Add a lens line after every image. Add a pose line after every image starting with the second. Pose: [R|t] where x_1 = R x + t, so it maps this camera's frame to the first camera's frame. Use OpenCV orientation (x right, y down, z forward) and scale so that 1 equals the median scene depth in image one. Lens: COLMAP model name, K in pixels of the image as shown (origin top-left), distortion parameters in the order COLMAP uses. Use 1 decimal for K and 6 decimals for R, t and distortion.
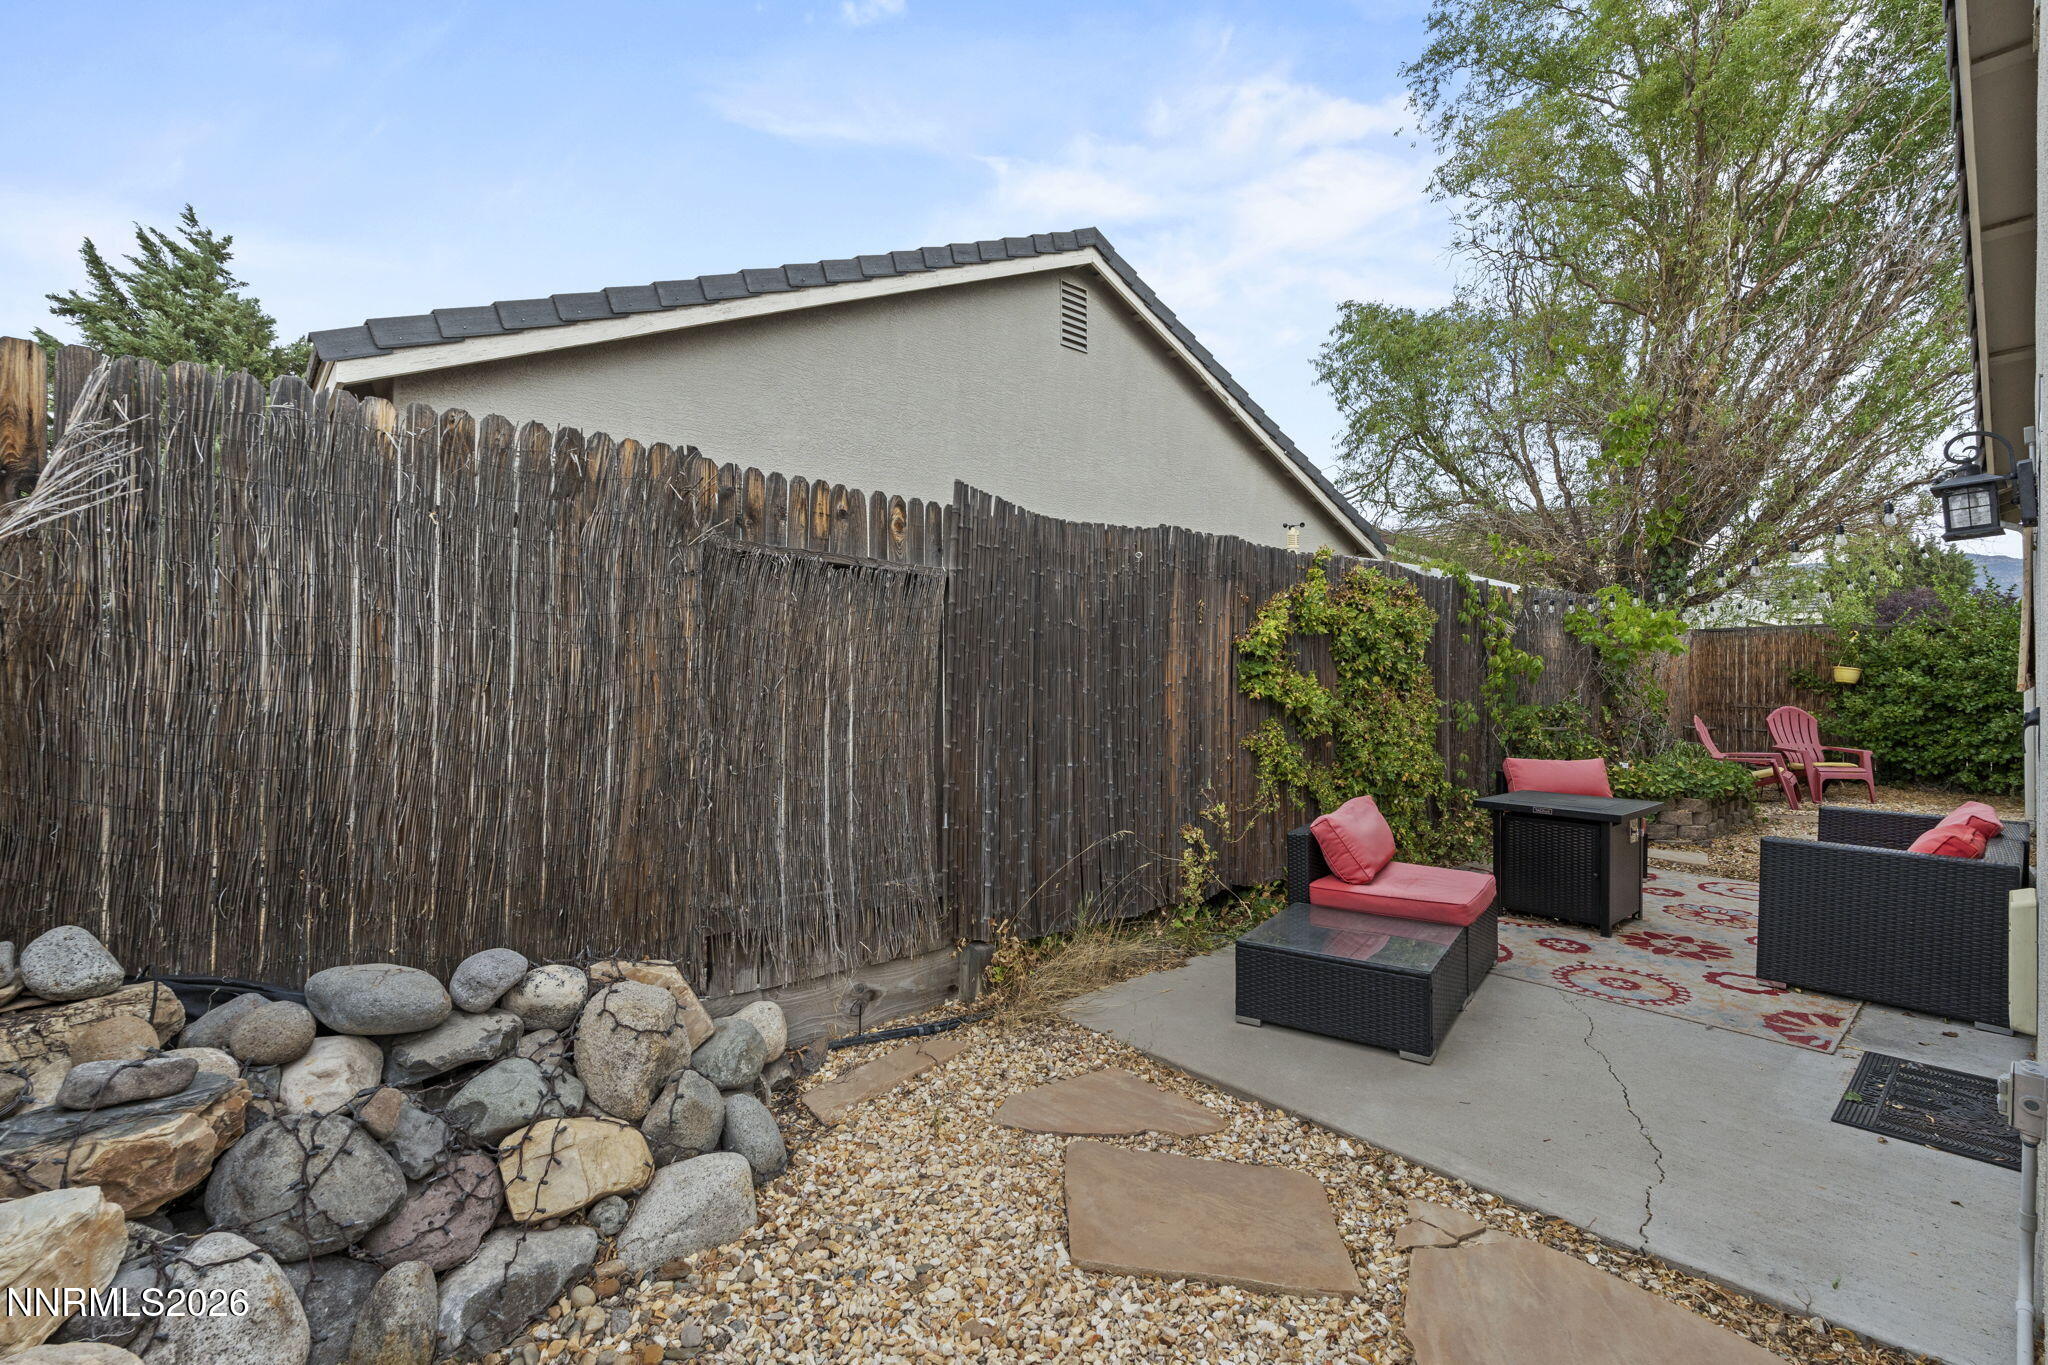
lens RADIAL K [[892.2, 0, 1012.9], [0, 892.2, 680.5], [0, 0, 1]] dist [-0.005374, 0.000188]
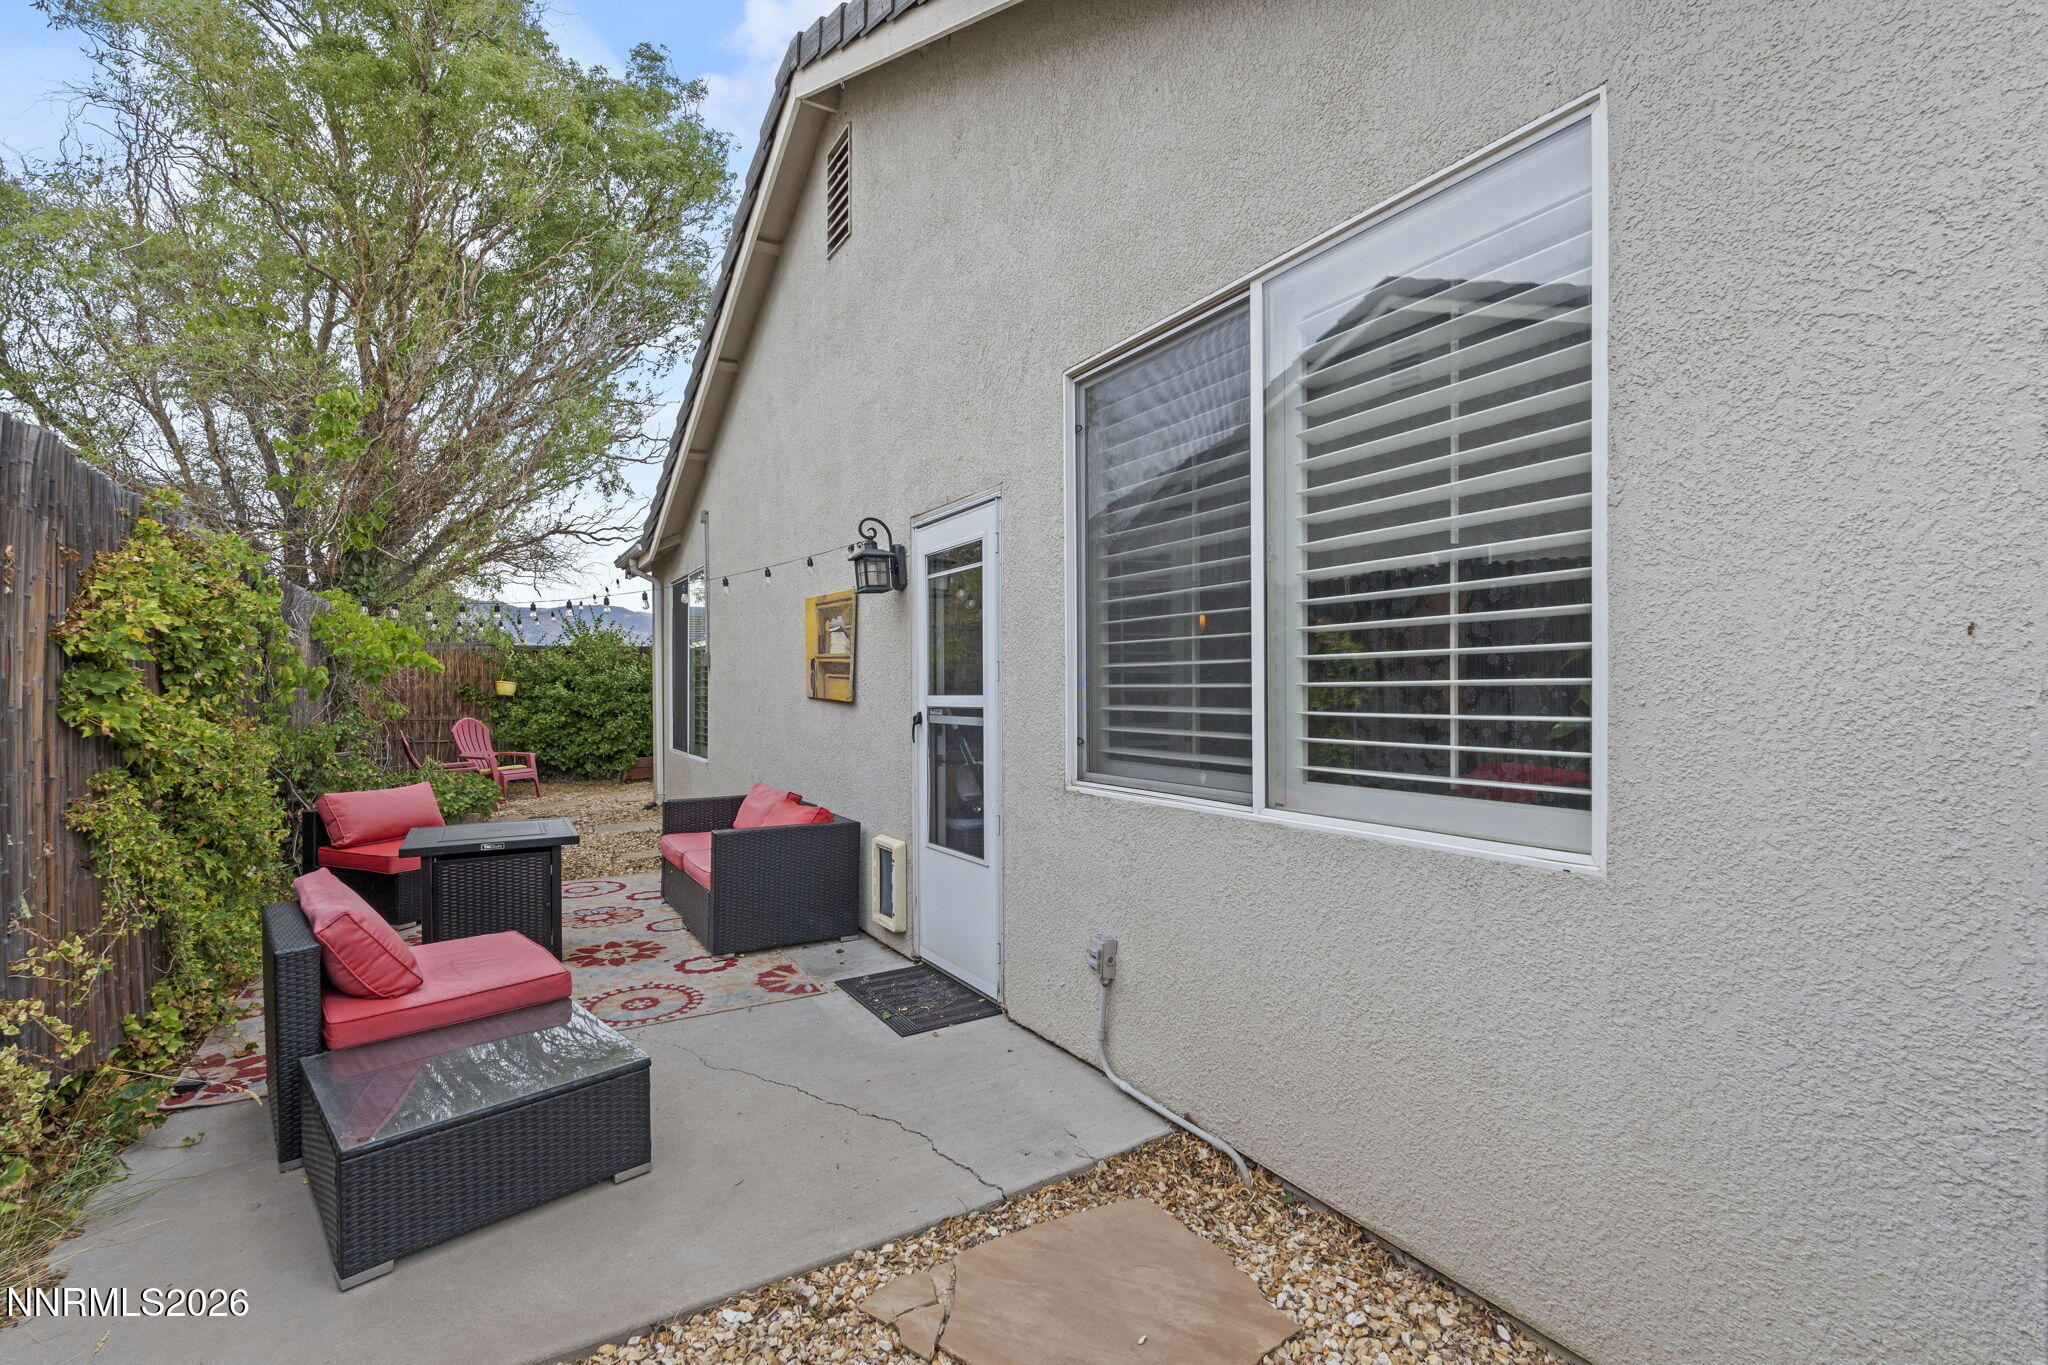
lens RADIAL K [[892.2, 0, 1018.9], [0, 892.2, 677.5], [0, 0, 1]] dist [-0.005374, 0.000188]
pose [[0.166197, 0.009233, 0.986049, -0.235900], [0.007943, 0.999911, -0.010702, -0.007589], [-0.986061, 0.009611, 0.166109, 0.437247]]
